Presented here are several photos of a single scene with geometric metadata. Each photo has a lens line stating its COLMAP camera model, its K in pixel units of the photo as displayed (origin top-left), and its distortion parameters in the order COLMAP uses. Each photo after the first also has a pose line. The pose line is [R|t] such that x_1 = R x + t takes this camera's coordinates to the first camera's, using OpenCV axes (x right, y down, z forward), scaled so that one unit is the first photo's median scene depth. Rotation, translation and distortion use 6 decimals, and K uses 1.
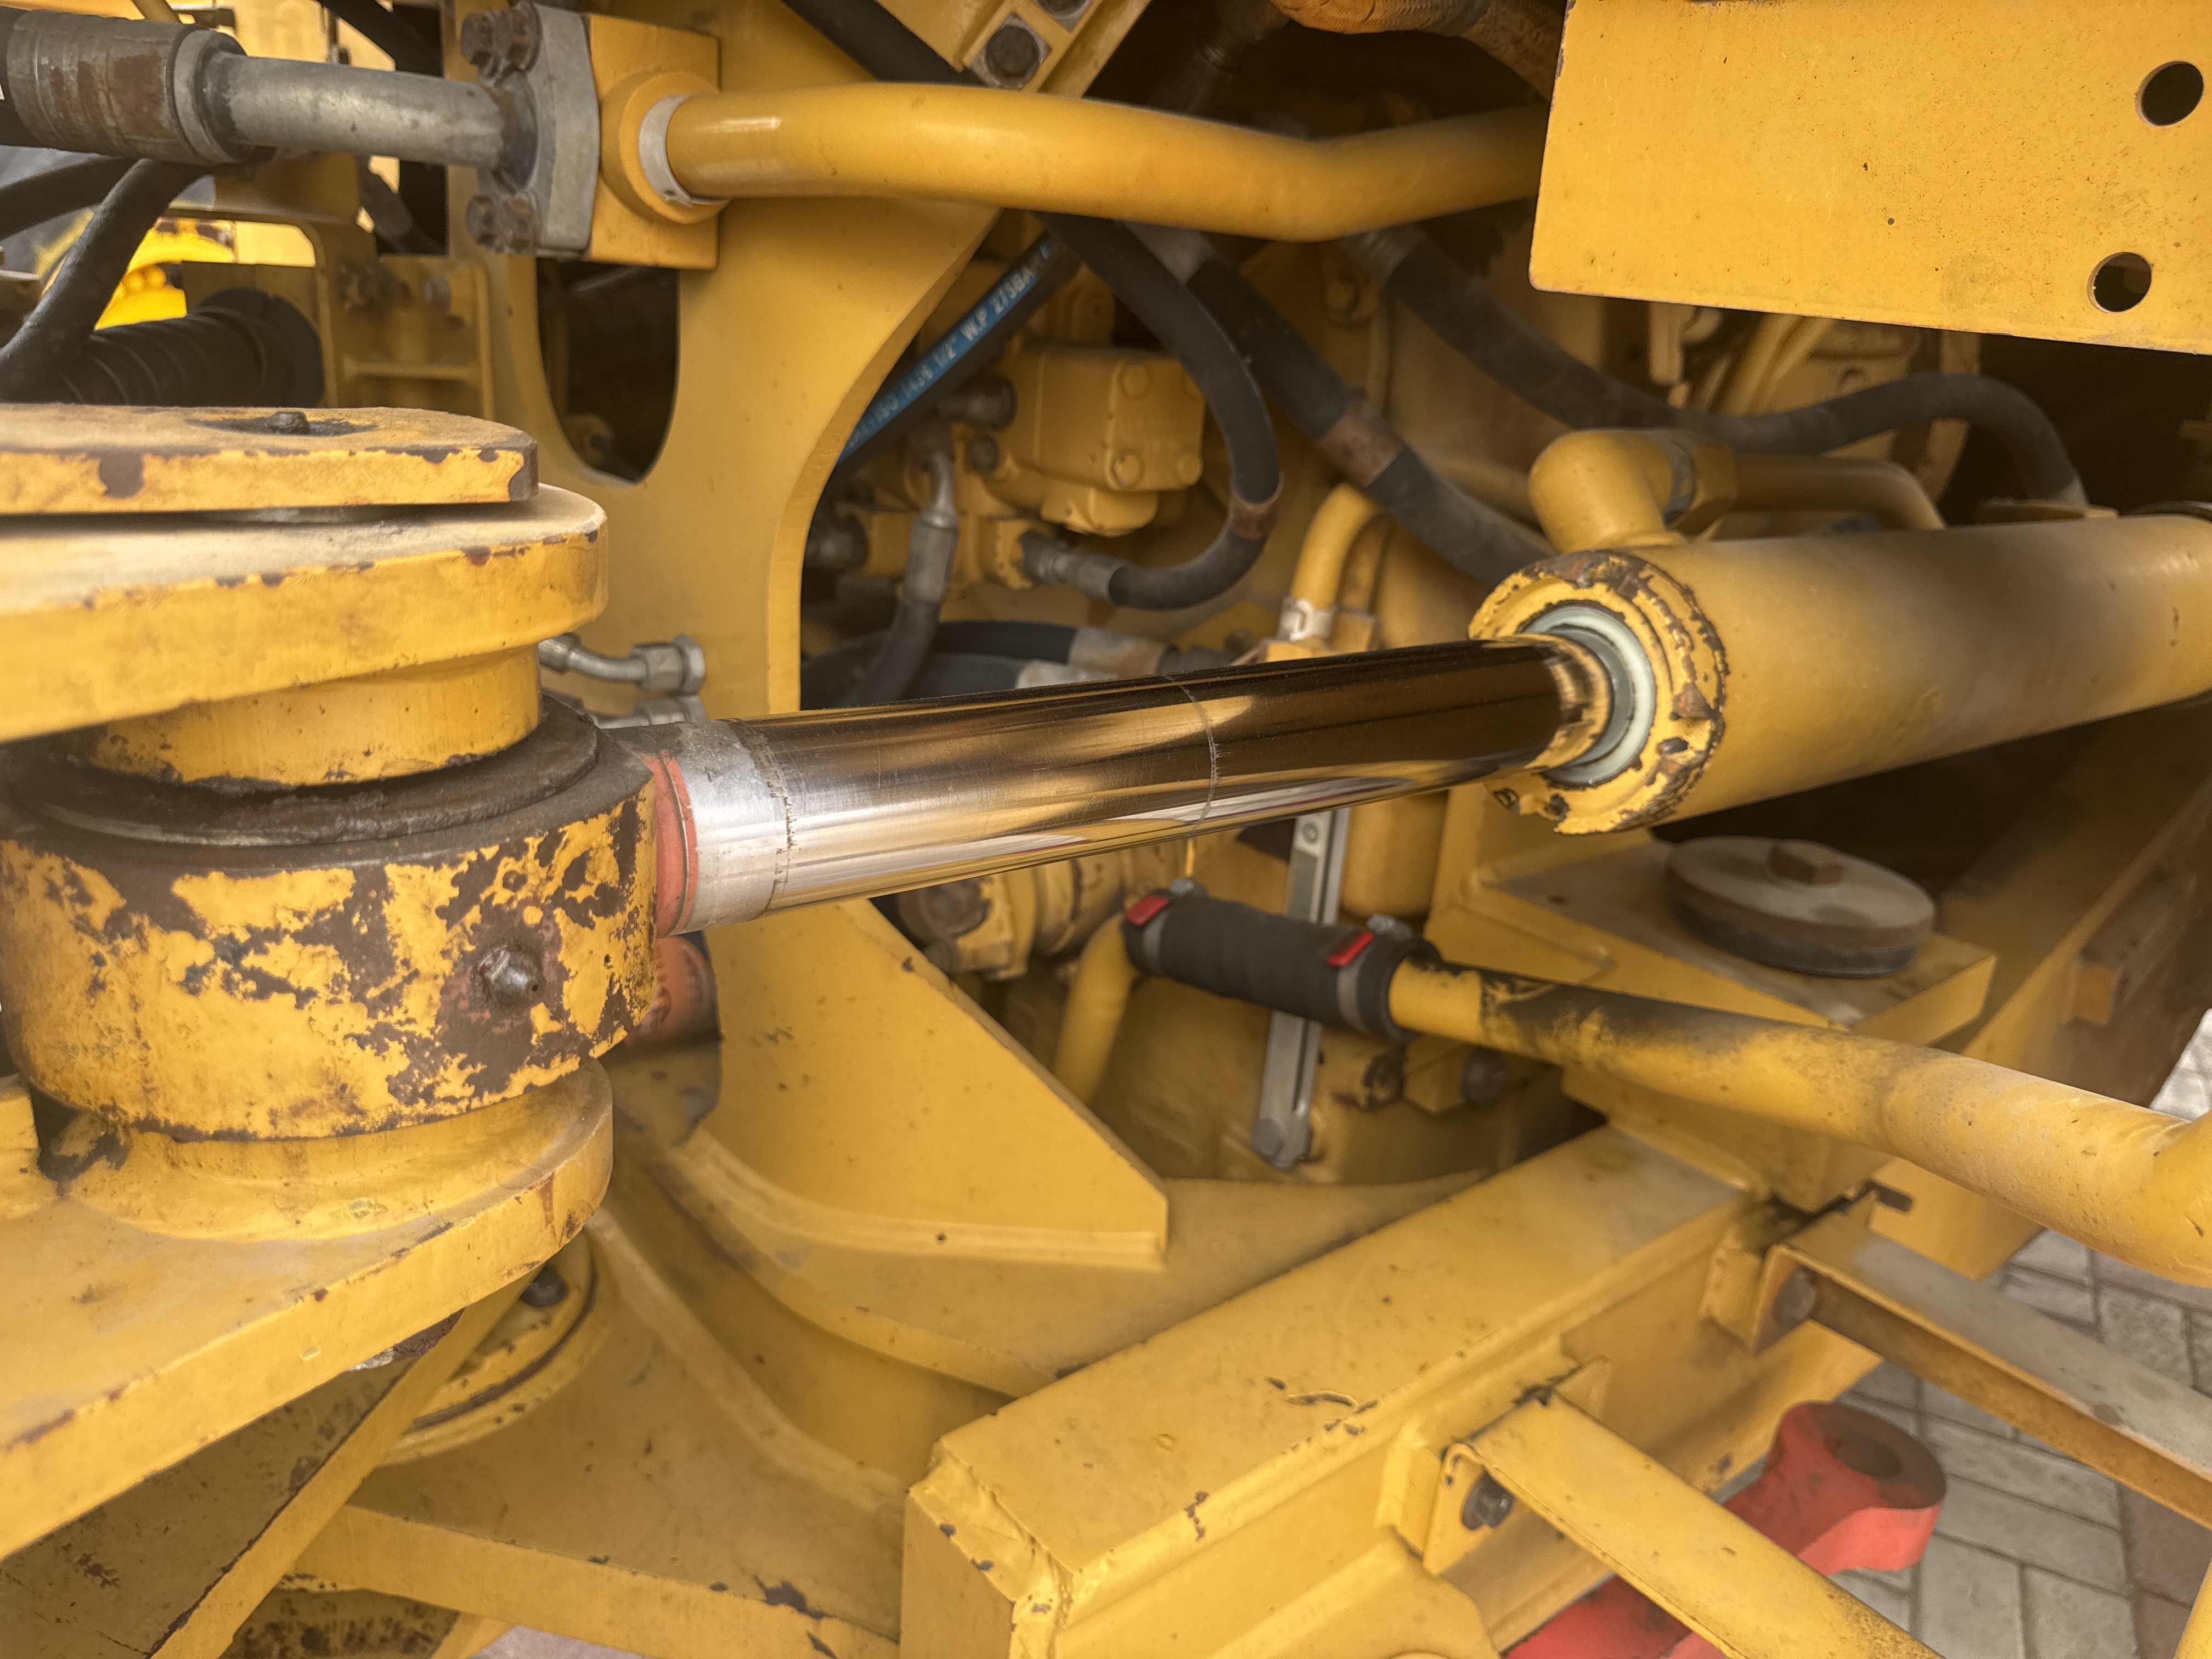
lens RADIAL K [[1563.8, 0, 1106.0], [0, 1563.8, 829.5], [0, 0, 1]] dist [0.117504, -0.001114]
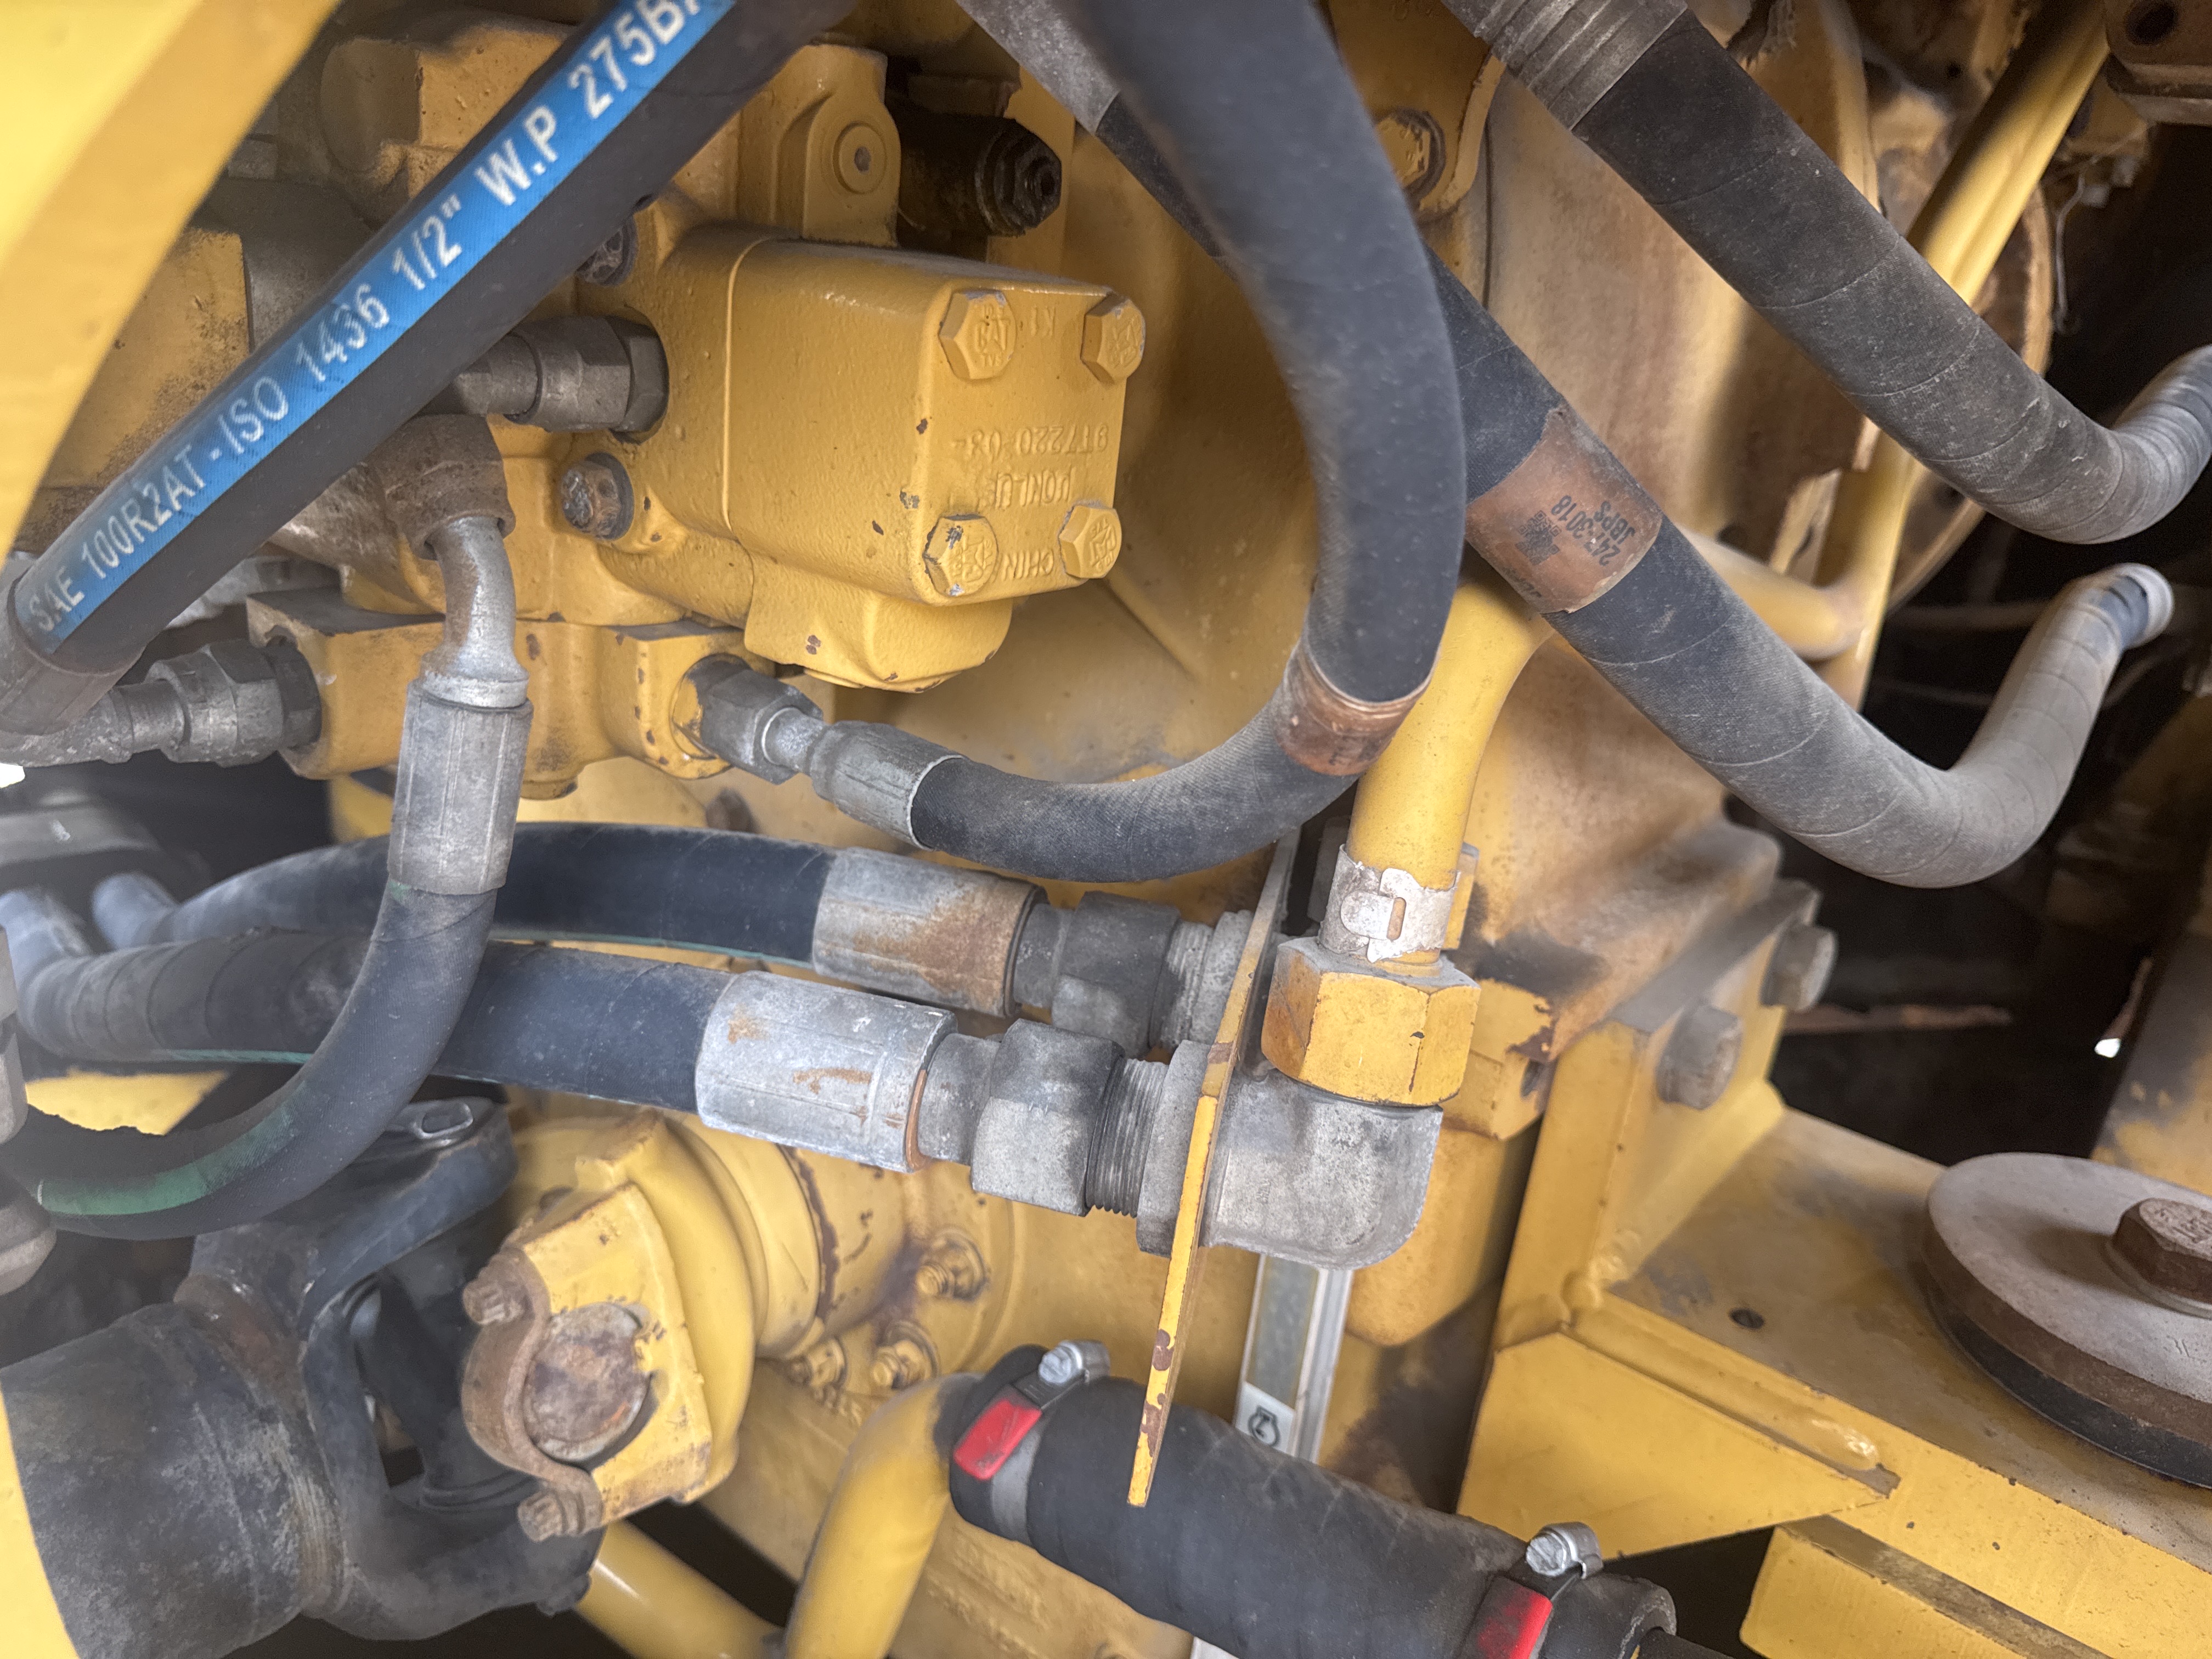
lens RADIAL K [[1544.9, 0, 1106.0], [0, 1544.9, 829.5], [0, 0, 1]] dist [0.020748, -0.005477]
pose [[0.978270, -0.041146, 0.203211, -0.032746], [0.029981, 0.997882, 0.057722, -0.172691], [-0.205155, -0.050375, 0.977432, 0.574532]]
